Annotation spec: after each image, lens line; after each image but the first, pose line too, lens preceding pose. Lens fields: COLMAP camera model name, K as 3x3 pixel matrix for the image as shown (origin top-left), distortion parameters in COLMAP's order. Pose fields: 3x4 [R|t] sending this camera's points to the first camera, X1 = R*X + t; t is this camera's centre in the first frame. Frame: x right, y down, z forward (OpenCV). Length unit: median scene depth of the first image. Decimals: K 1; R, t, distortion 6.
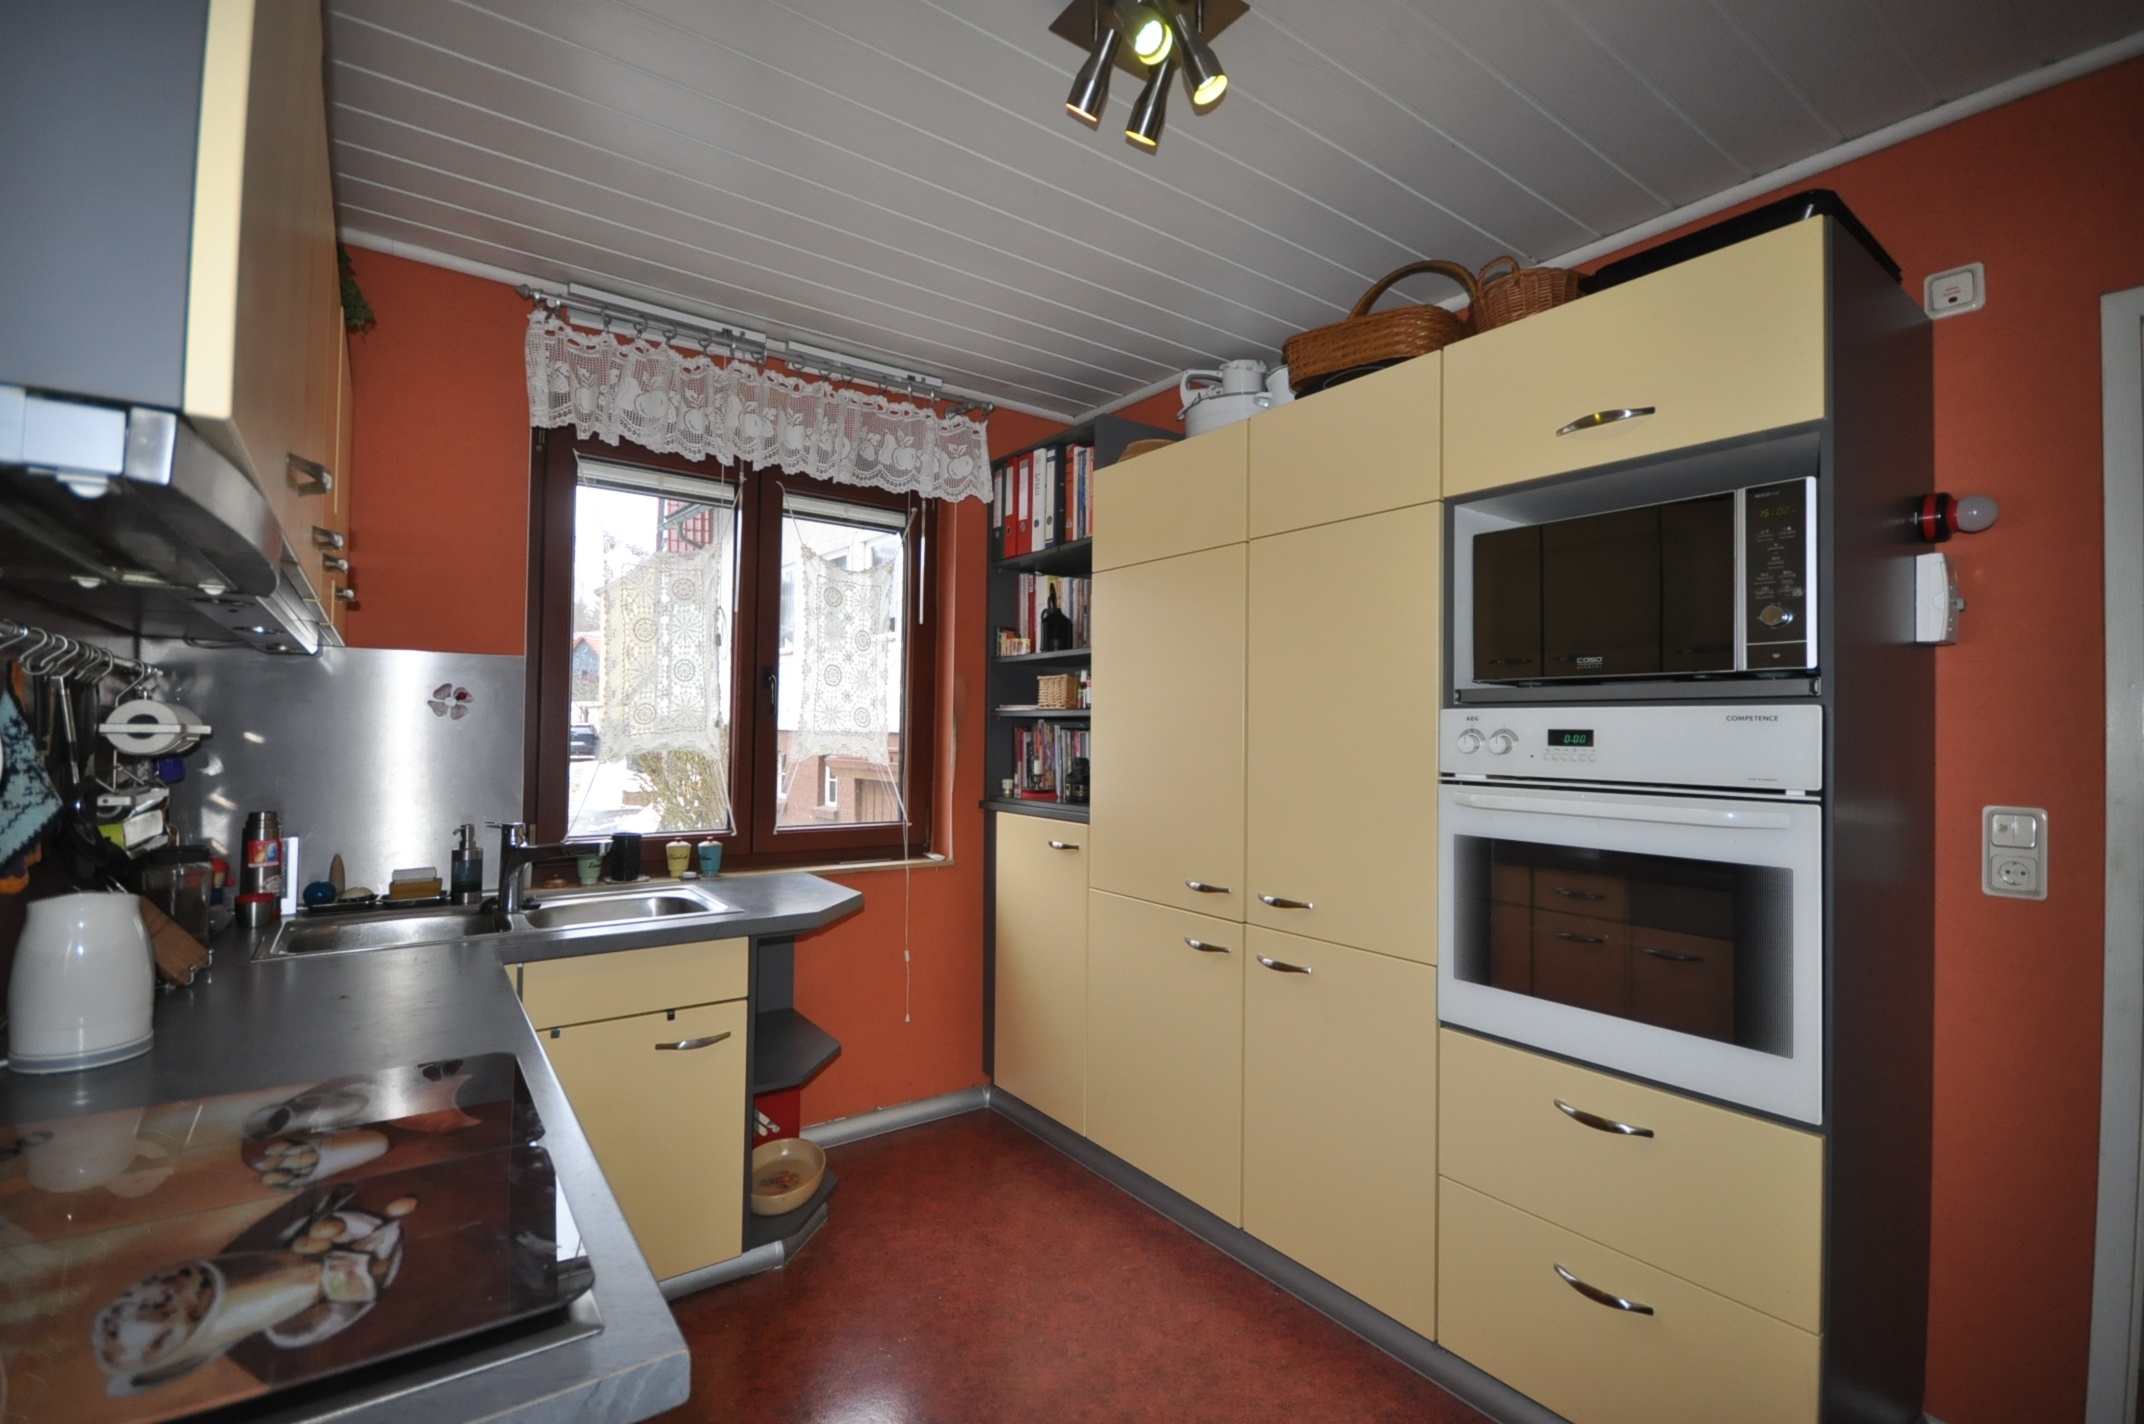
lens RADIAL K [[941.8, 0, 1084.6], [0, 941.8, 708.5], [0, 0, 1]] dist [-0.000780, -0.000752]
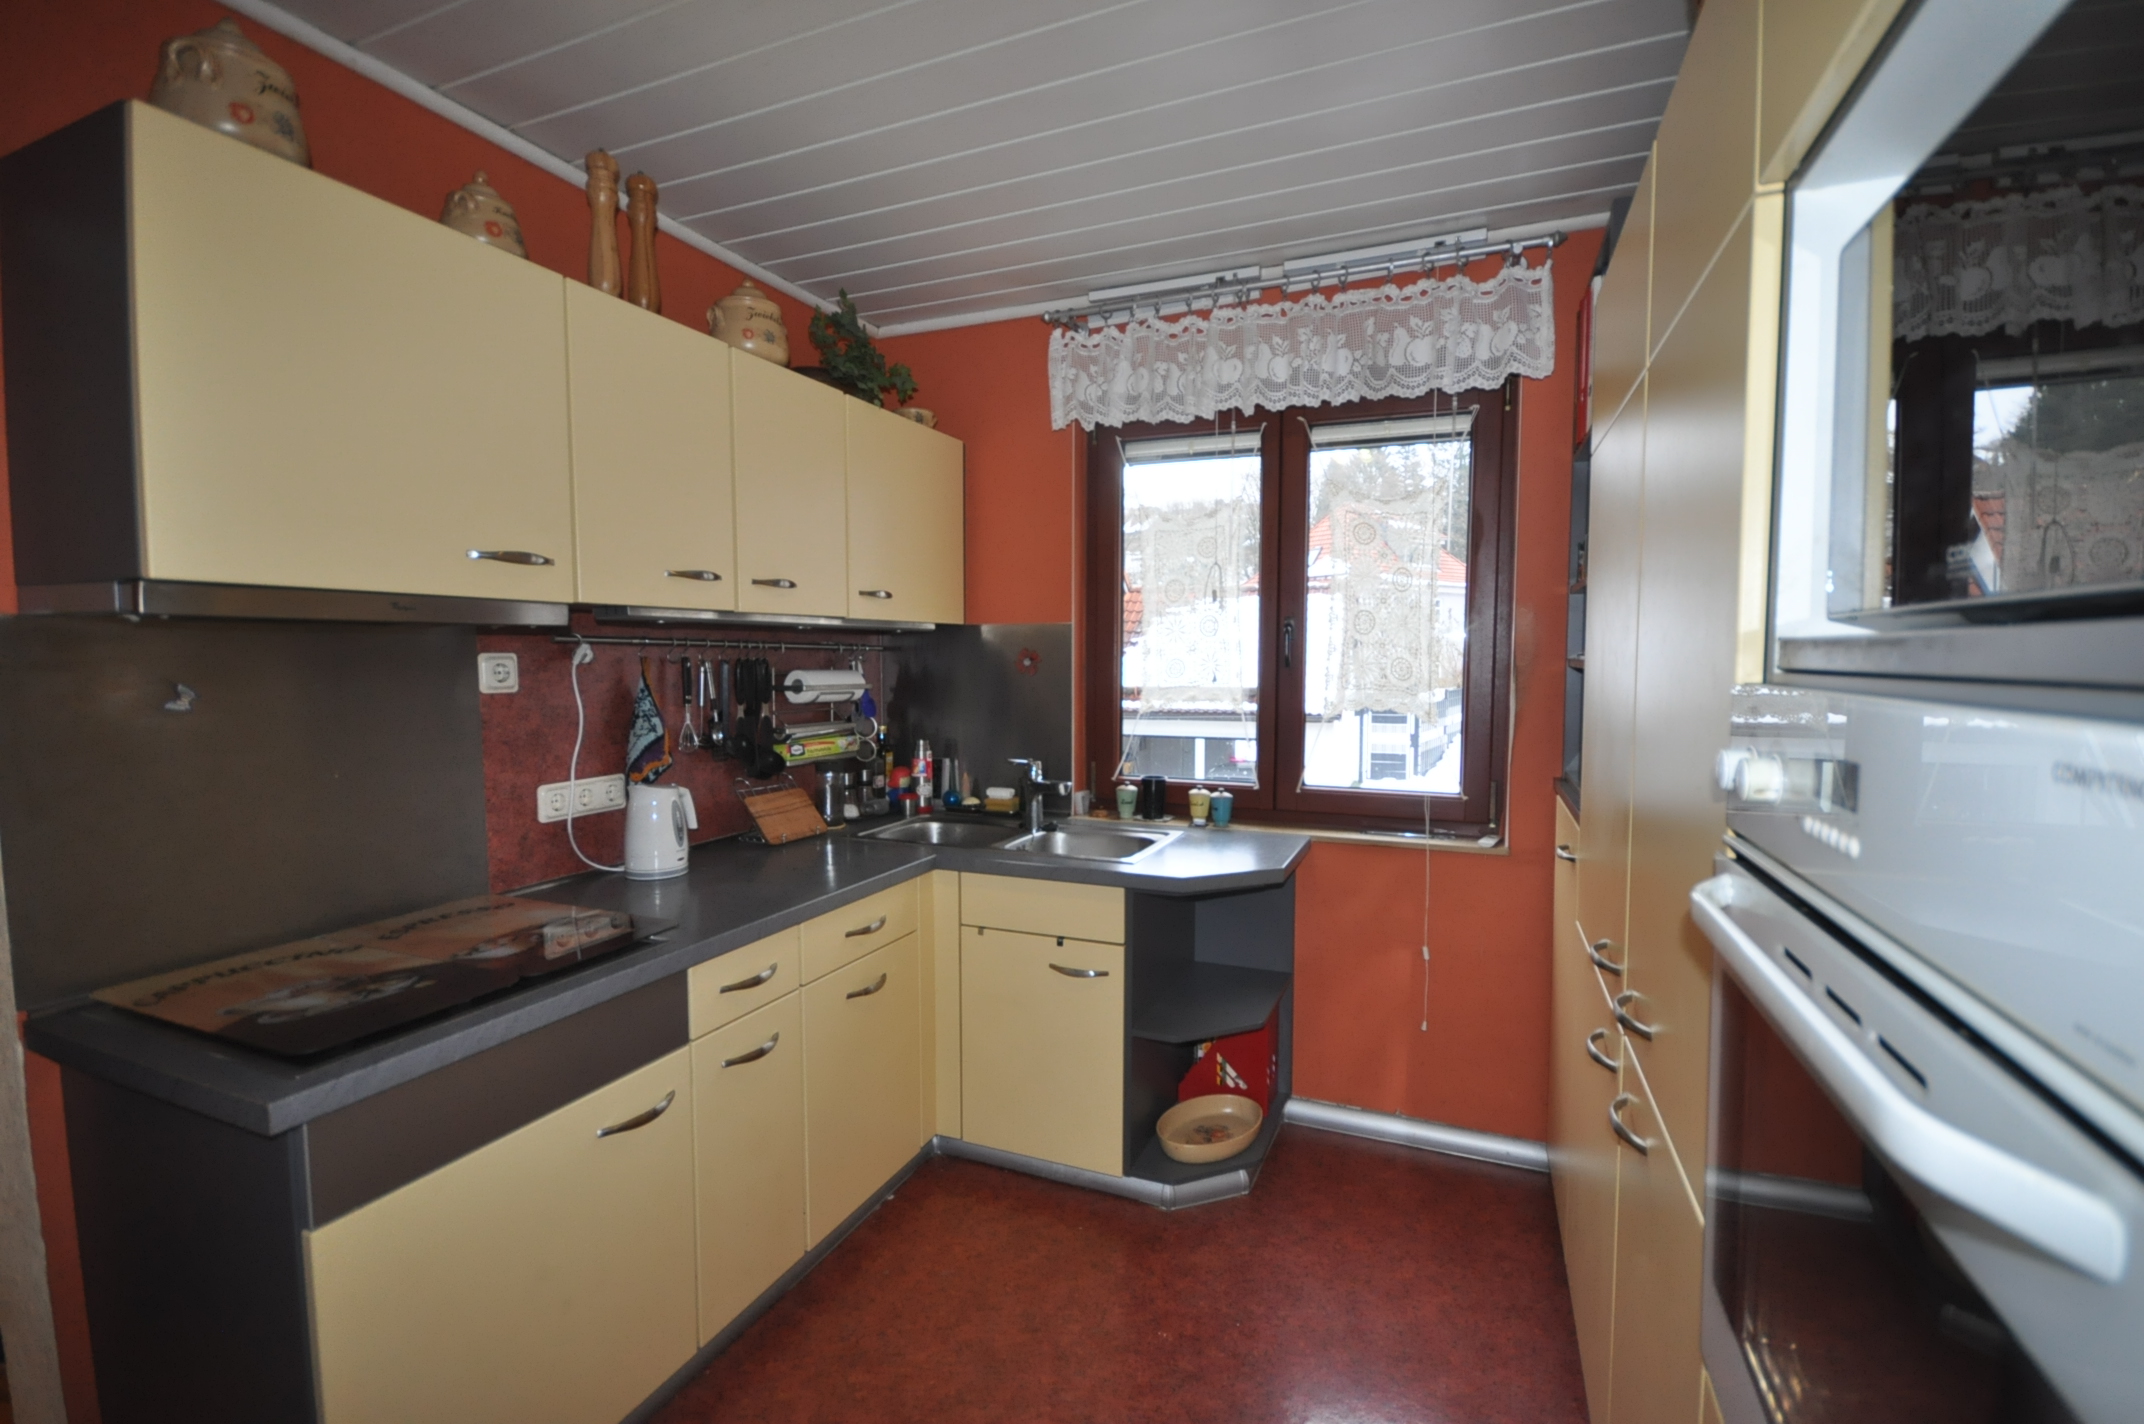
lens RADIAL K [[941.8, 0, 1080.7], [0, 941.8, 714.7], [0, 0, 1]] dist [-0.000780, -0.000752]
pose [[0.515832, 0.036860, -0.855897, 0.414642], [0.029224, 0.997735, 0.060581, -0.011173], [0.856191, -0.056262, 0.513586, 0.354613]]
